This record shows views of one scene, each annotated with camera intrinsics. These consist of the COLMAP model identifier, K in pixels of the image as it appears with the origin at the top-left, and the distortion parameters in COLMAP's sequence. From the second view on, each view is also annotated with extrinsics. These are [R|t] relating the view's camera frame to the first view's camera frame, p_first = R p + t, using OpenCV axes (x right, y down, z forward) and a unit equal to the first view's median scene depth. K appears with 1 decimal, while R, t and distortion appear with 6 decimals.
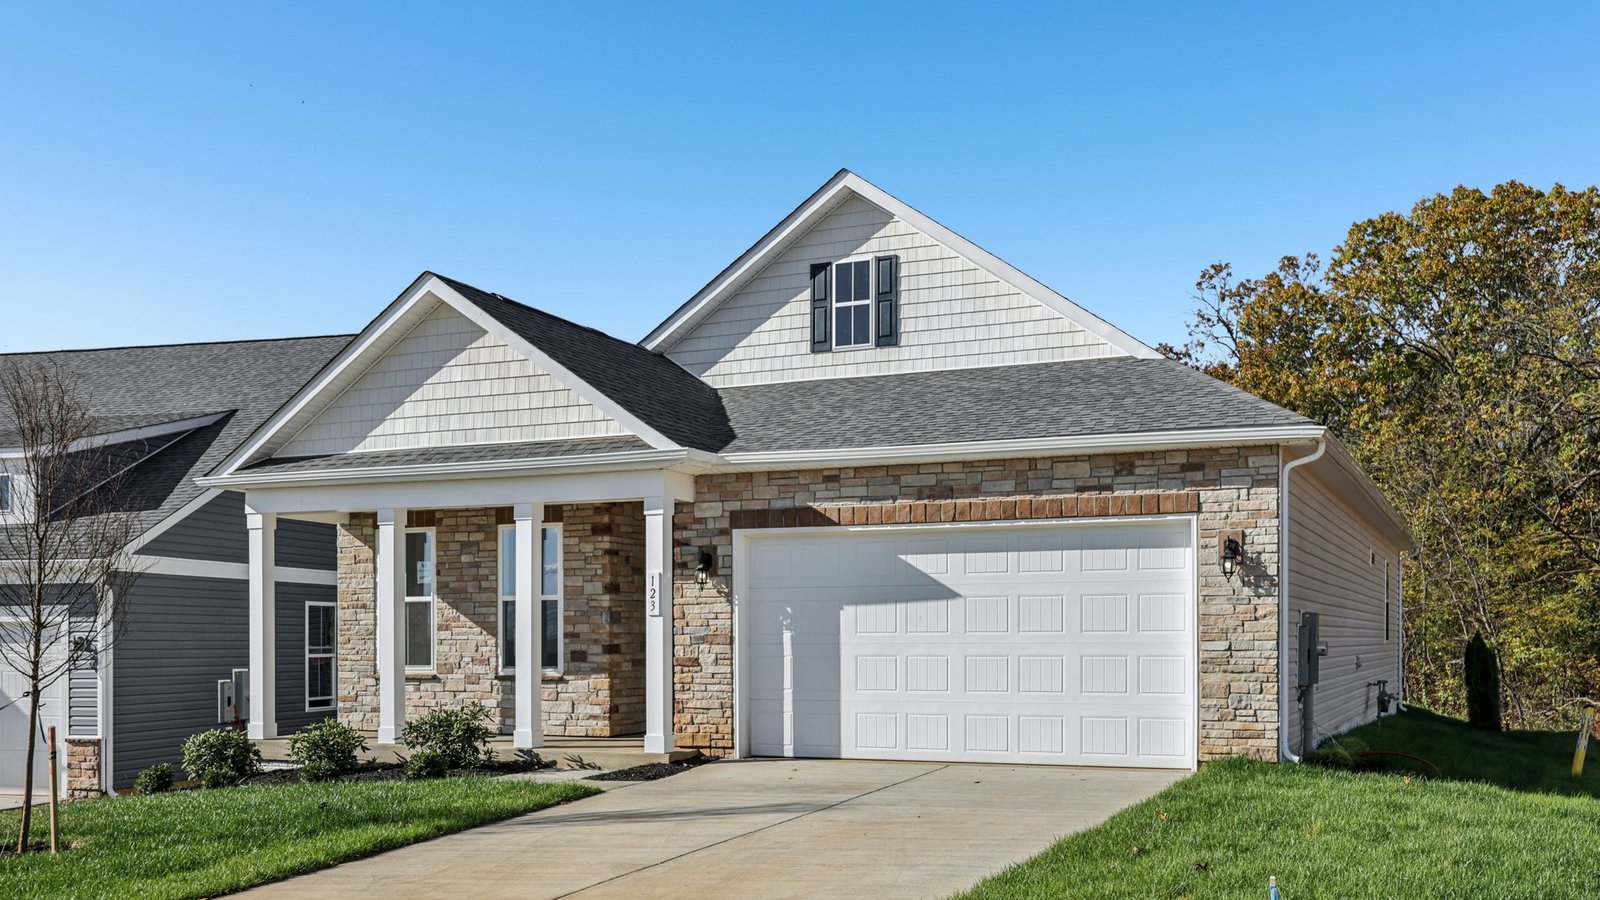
lens RADIAL K [[1547.3, 0, 800.0], [0, 1547.3, 450.0], [0, 0, 1]] dist [0.008467, 0.005137]
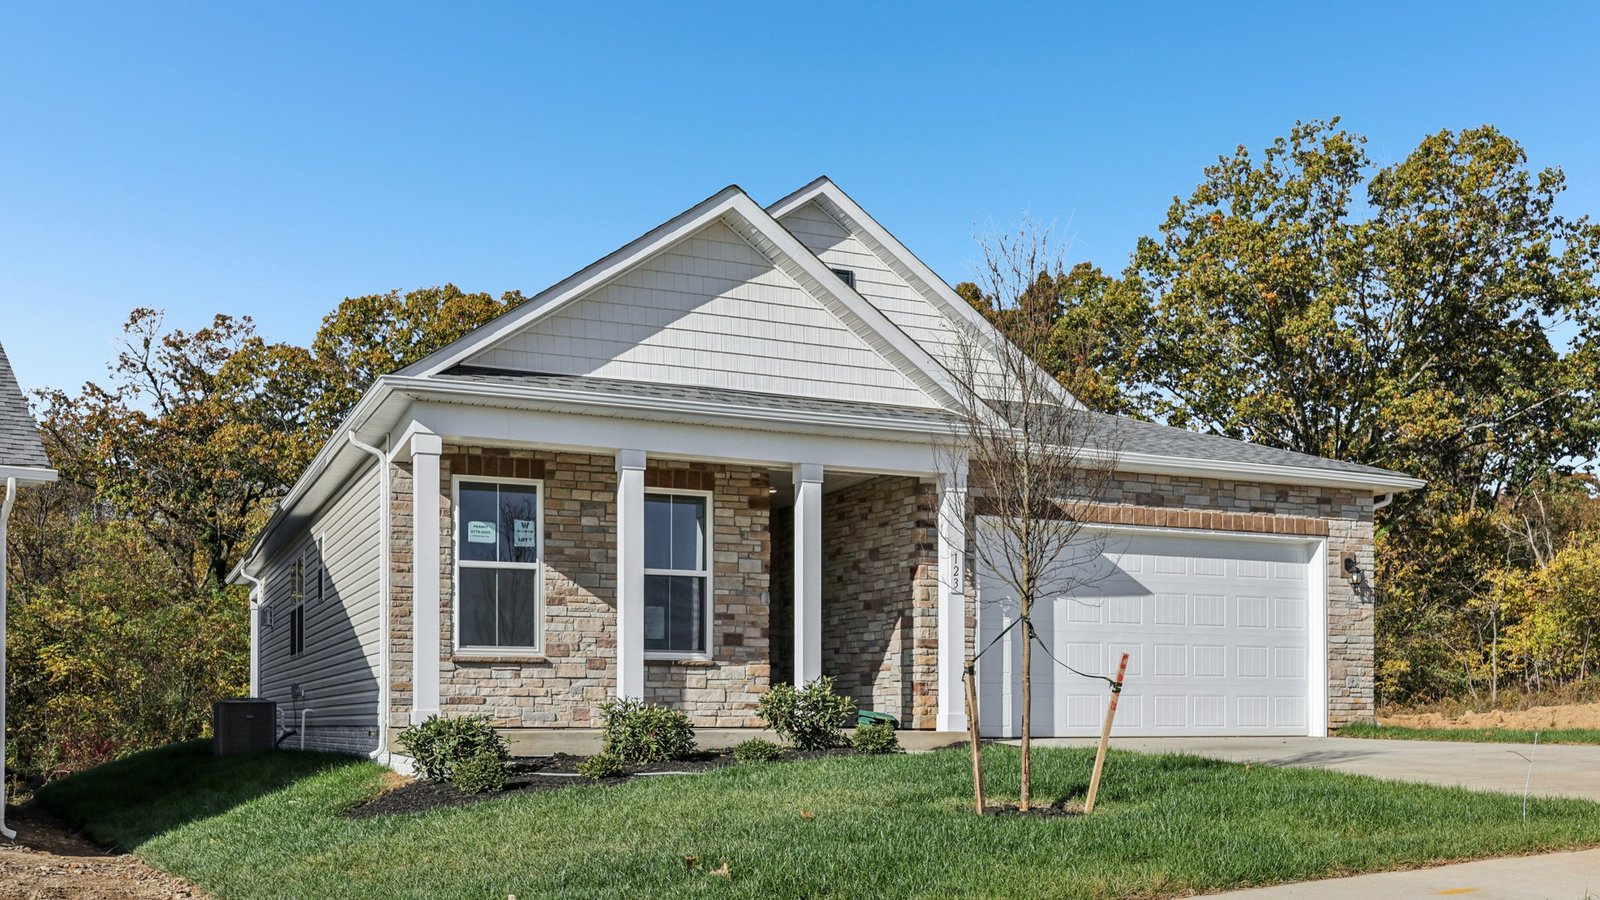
lens RADIAL K [[1547.4, 0, 800.3], [0, 1547.4, 512.3], [0, 0, 1]] dist [0.011589, 0.004824]
pose [[0.671209, 0.102652, 0.734126, -0.796503], [-0.091441, 0.994267, -0.055422, 0.106630], [-0.735607, -0.029930, 0.676747, 0.363188]]
